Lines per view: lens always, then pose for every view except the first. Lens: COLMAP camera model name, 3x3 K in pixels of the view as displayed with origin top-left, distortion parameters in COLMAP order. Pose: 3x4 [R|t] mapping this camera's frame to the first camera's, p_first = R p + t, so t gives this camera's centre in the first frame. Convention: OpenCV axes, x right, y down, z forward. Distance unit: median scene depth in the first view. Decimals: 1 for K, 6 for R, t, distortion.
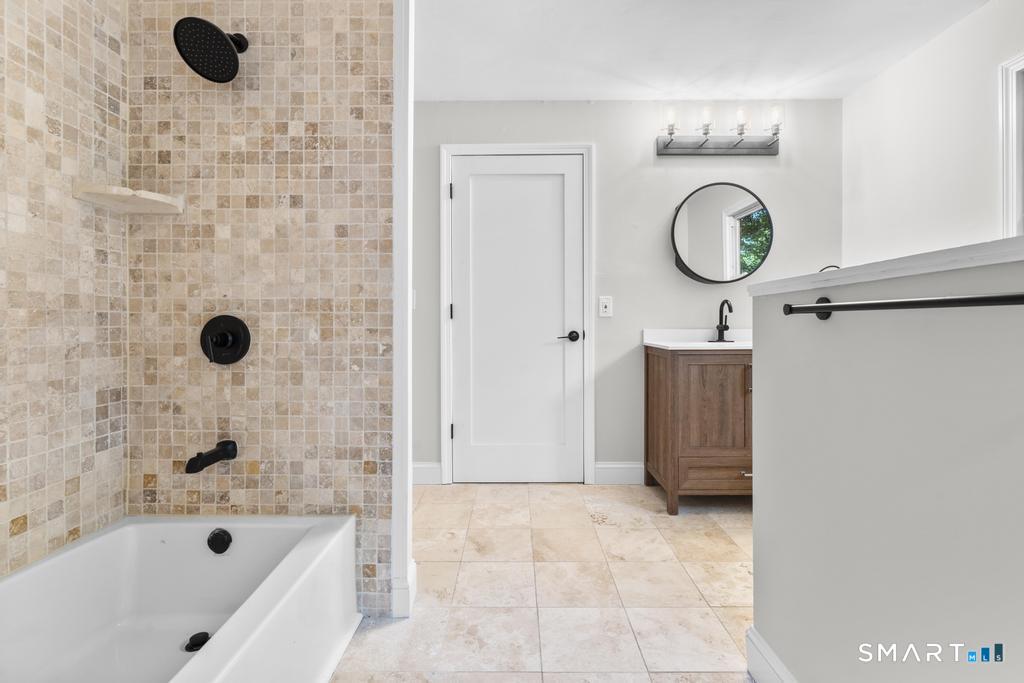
lens RADIAL K [[451.7, 0, 513.9], [0, 451.7, 321.1], [0, 0, 1]] dist [-0.004810, -0.000466]
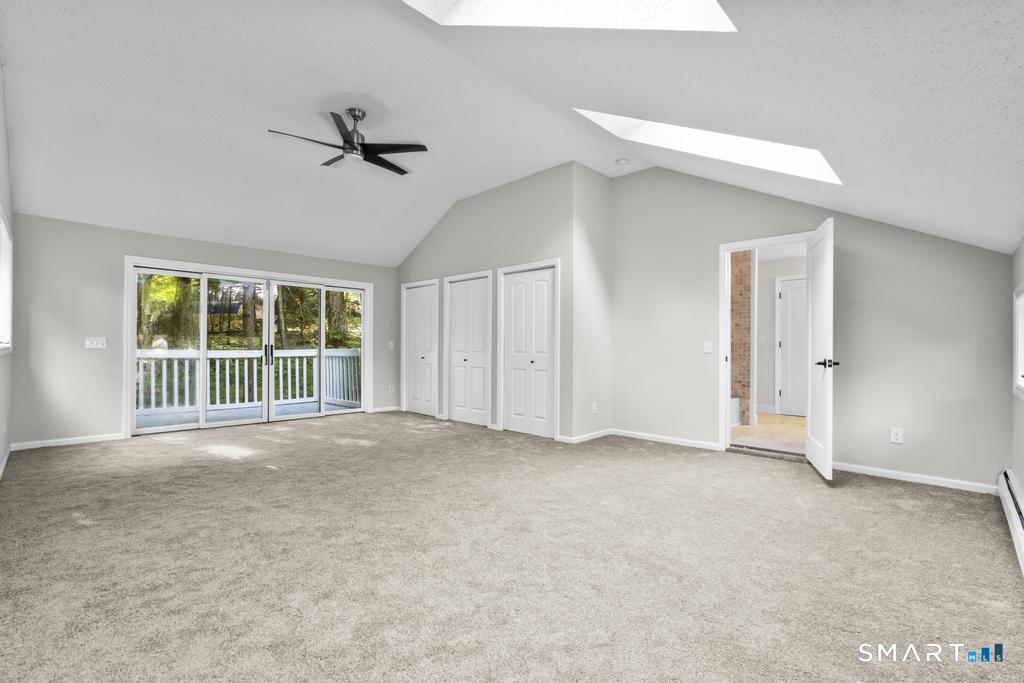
lens RADIAL K [[451.7, 0, 514.5], [0, 451.7, 346.4], [0, 0, 1]] dist [-0.004810, -0.000466]
pose [[0.704097, 0.005042, -0.710086, 1.040964], [-0.005827, 0.999982, 0.001323, -0.006608], [0.710080, 0.003206, 0.704114, -3.119340]]
